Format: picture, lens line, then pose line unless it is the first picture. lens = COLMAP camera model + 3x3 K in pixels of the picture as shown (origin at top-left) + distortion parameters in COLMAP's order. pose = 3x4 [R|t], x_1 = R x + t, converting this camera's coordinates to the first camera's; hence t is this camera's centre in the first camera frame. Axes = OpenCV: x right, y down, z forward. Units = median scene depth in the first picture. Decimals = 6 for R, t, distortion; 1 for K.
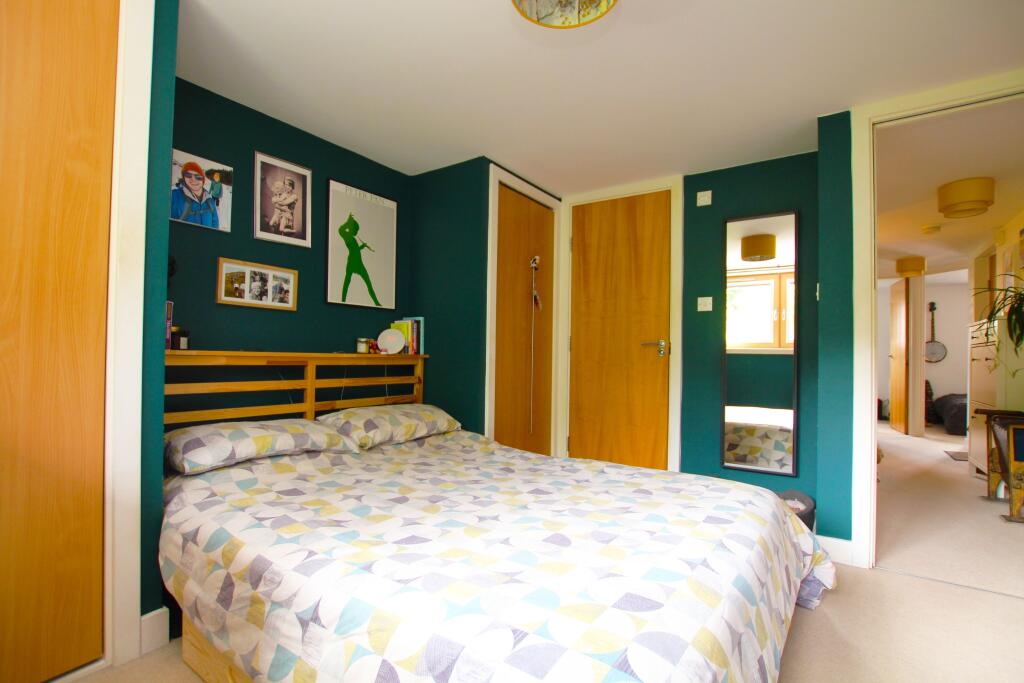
lens RADIAL K [[474.1, 0, 513.7], [0, 474.1, 351.3], [0, 0, 1]] dist [-0.036986, 0.000940]
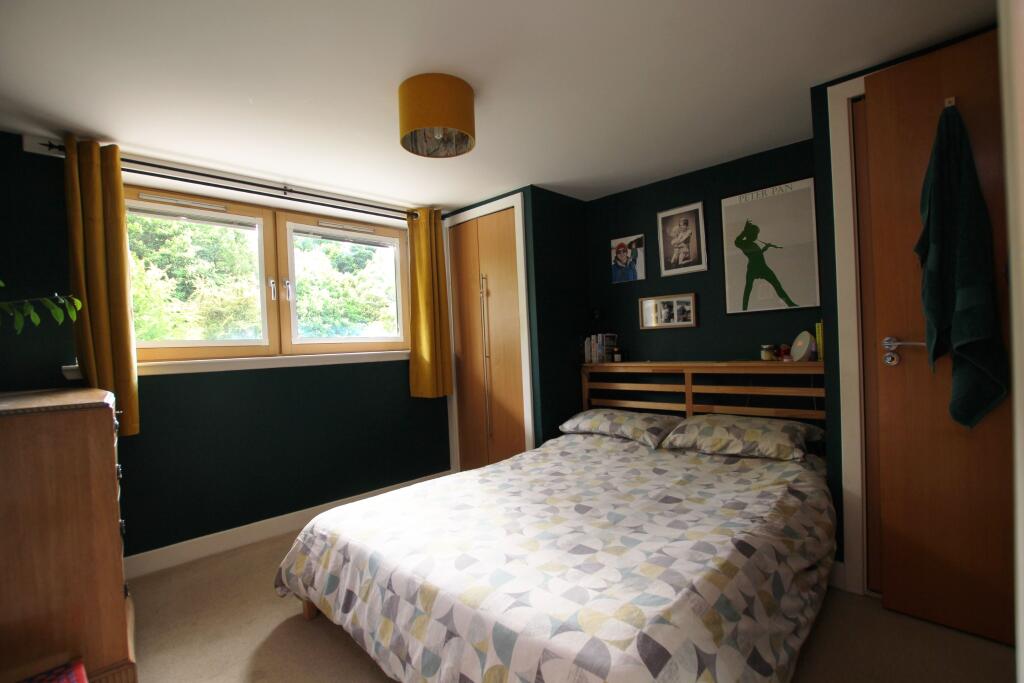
lens RADIAL K [[474.1, 0, 513.7], [0, 474.1, 351.3], [0, 0, 1]] dist [-0.036986, 0.000940]
pose [[-0.165583, 0.003102, -0.986191, 0.826861], [0.053233, 0.998565, -0.005797, -0.042270], [0.984758, -0.053458, -0.165511, 0.765940]]
